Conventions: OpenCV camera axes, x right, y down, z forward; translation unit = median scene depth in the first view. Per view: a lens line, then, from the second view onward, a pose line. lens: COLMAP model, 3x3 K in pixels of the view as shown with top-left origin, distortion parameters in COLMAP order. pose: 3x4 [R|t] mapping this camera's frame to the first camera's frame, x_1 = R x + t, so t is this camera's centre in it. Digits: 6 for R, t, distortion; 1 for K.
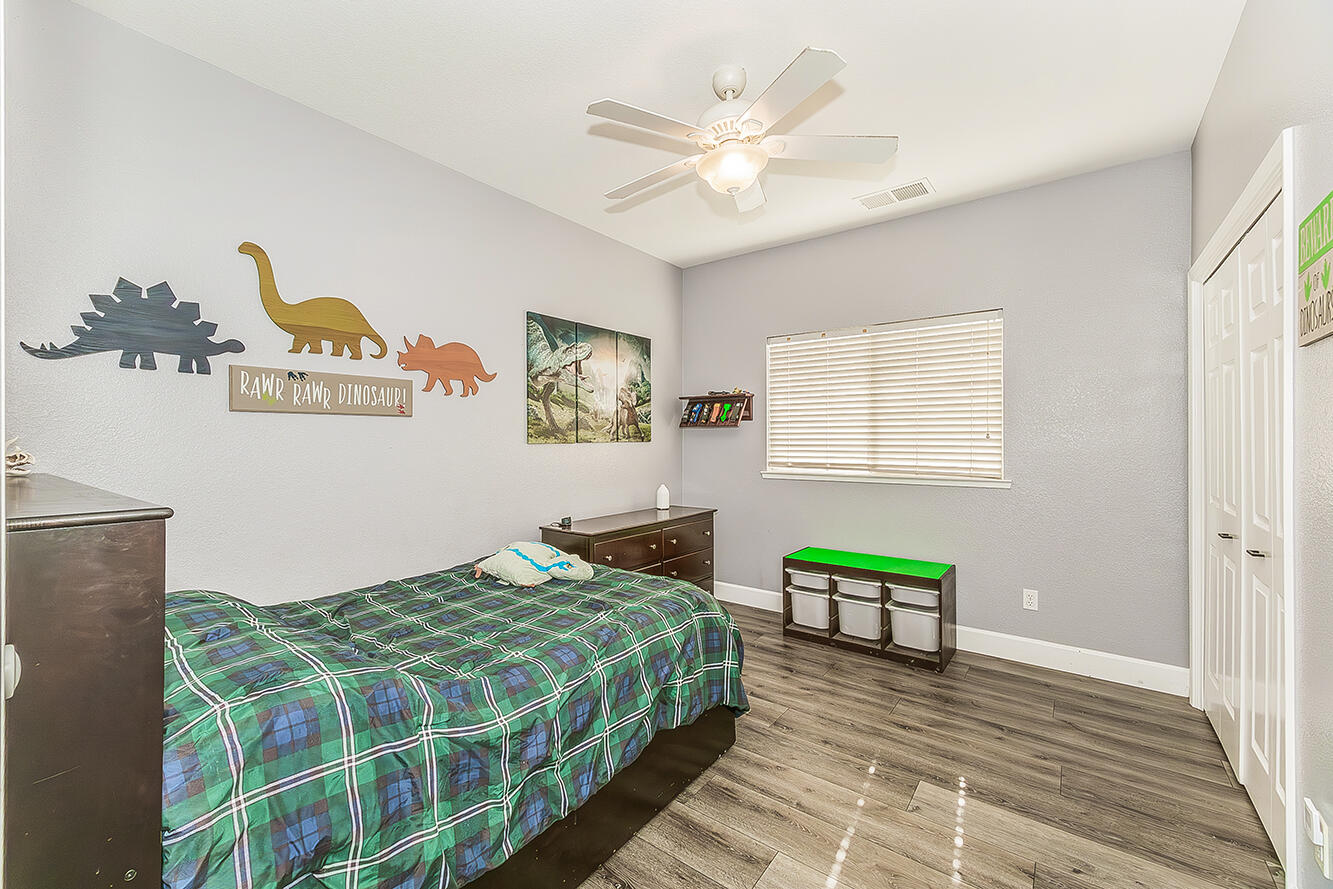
lens RADIAL K [[546.0, 0, 668.9], [0, 546.0, 432.7], [0, 0, 1]] dist [-0.000510, -0.000078]
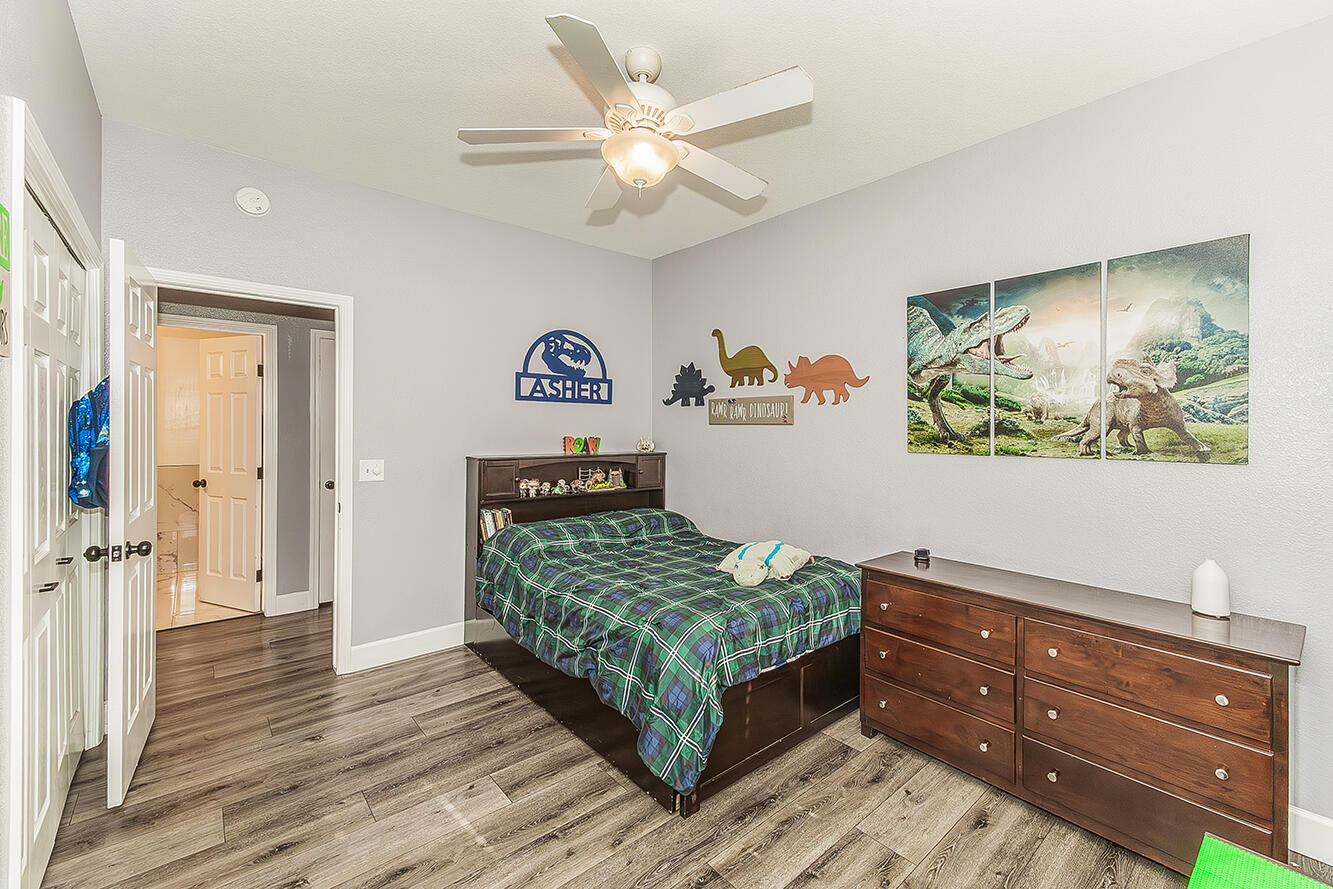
lens RADIAL K [[546.0, 0, 668.9], [0, 546.0, 432.7], [0, 0, 1]] dist [-0.000510, -0.000078]
pose [[-0.220839, 0.004472, -0.975300, 0.652881], [-0.001927, 0.999986, 0.005022, -0.014048], [0.975308, 0.002989, -0.220827, 0.820462]]
